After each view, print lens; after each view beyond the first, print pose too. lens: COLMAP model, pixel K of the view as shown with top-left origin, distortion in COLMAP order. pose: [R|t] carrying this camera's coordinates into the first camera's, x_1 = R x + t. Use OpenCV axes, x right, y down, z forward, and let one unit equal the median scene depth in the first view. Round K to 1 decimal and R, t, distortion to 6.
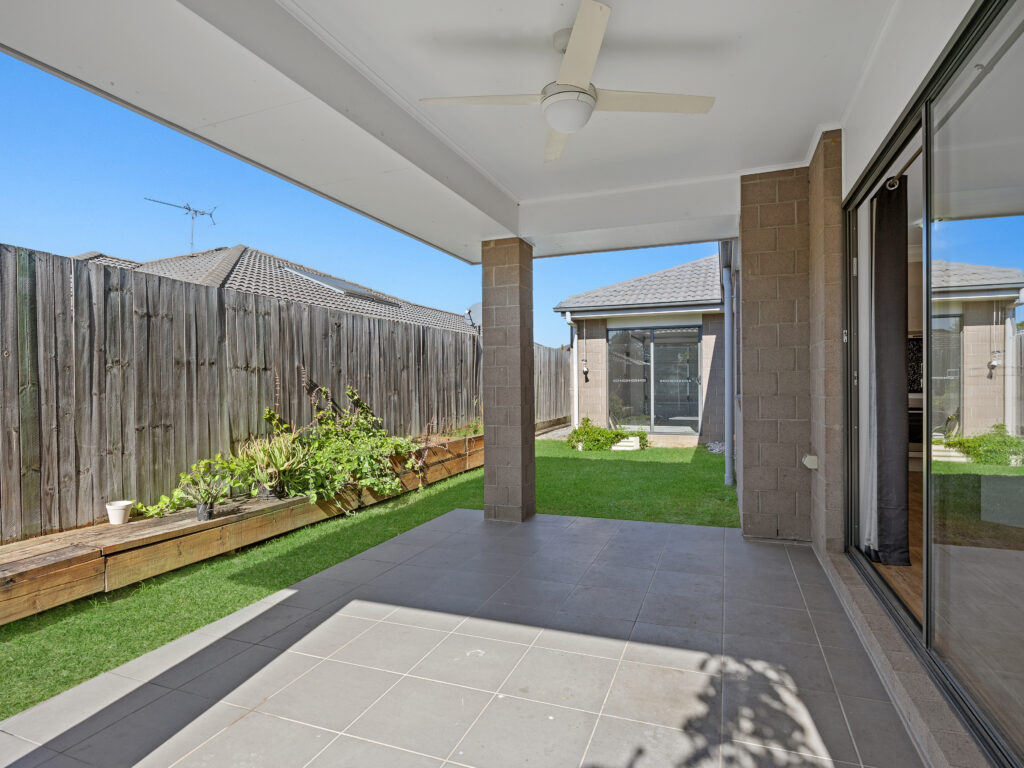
lens RADIAL K [[557.1, 0, 518.8], [0, 557.1, 387.2], [0, 0, 1]] dist [-0.001744, -0.000286]
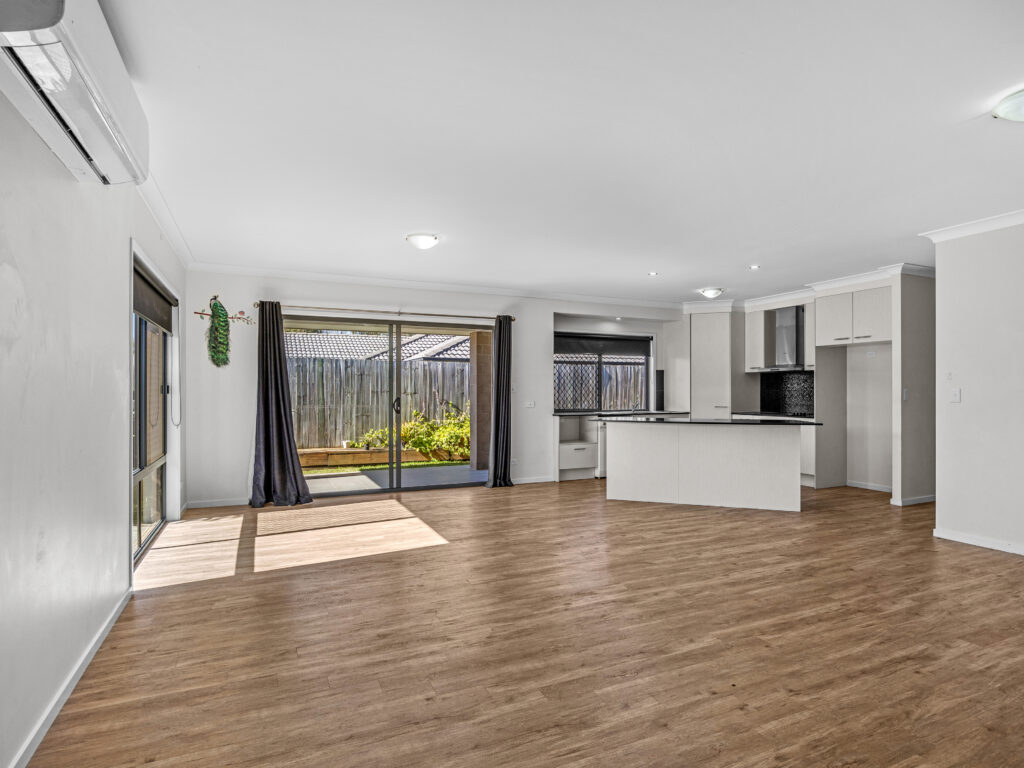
lens RADIAL K [[557.1, 0, 518.8], [0, 557.1, 387.2], [0, 0, 1]] dist [-0.001744, -0.000286]
pose [[0.710752, 0.000586, -0.703442, 1.453226], [-0.009045, 0.999925, -0.008306, -0.041723], [0.703384, 0.012266, 0.710704, -0.323907]]
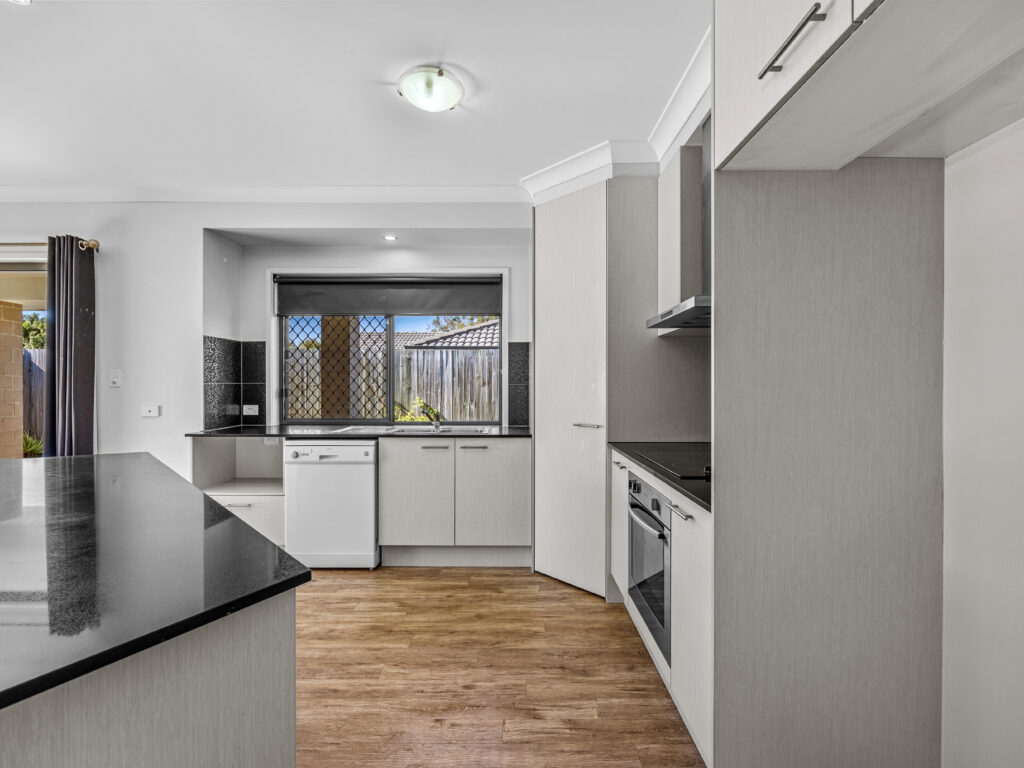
lens RADIAL K [[468.4, 0, 511.5], [0, 468.4, 388.9], [0, 0, 1]] dist [0.000980, 0.000050]
pose [[0.348887, 0.012112, -0.937087, 1.209006], [-0.010245, 0.999906, 0.009110, -0.049380], [0.937109, 0.006422, 0.348978, 0.965183]]
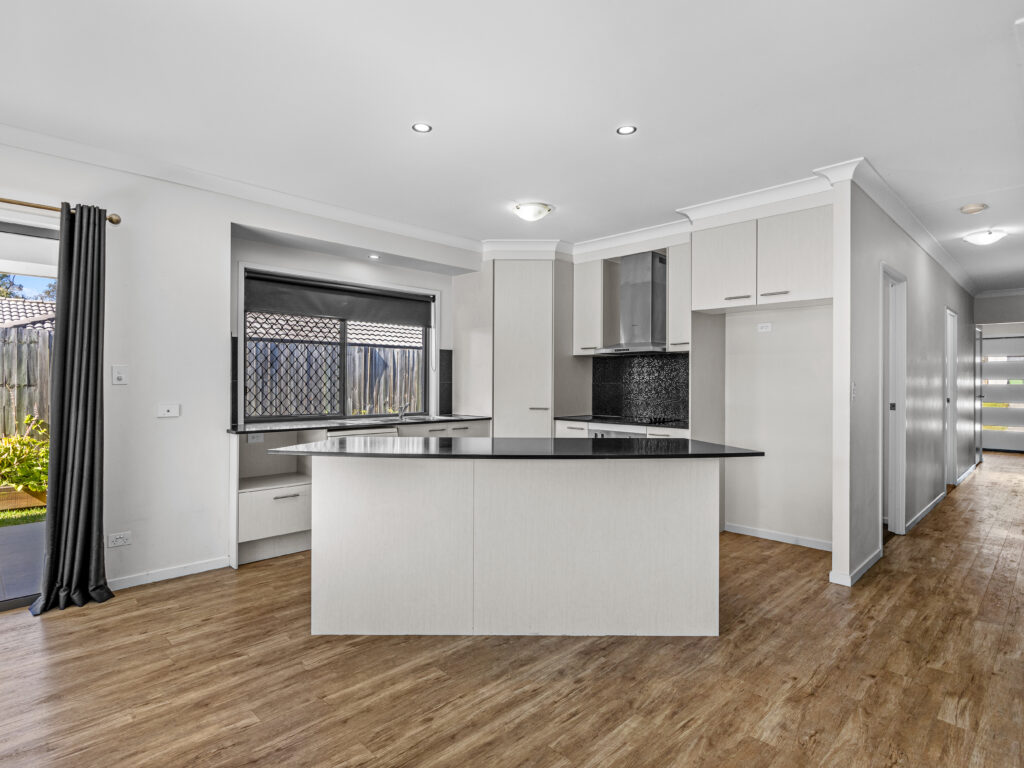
lens RADIAL K [[557.1, 0, 518.8], [0, 557.1, 387.2], [0, 0, 1]] dist [-0.001744, -0.000286]
pose [[0.912459, 0.011621, -0.409003, 1.122241], [-0.011916, 0.999927, 0.001827, -0.043936], [0.408995, 0.003207, 0.912531, 0.281397]]
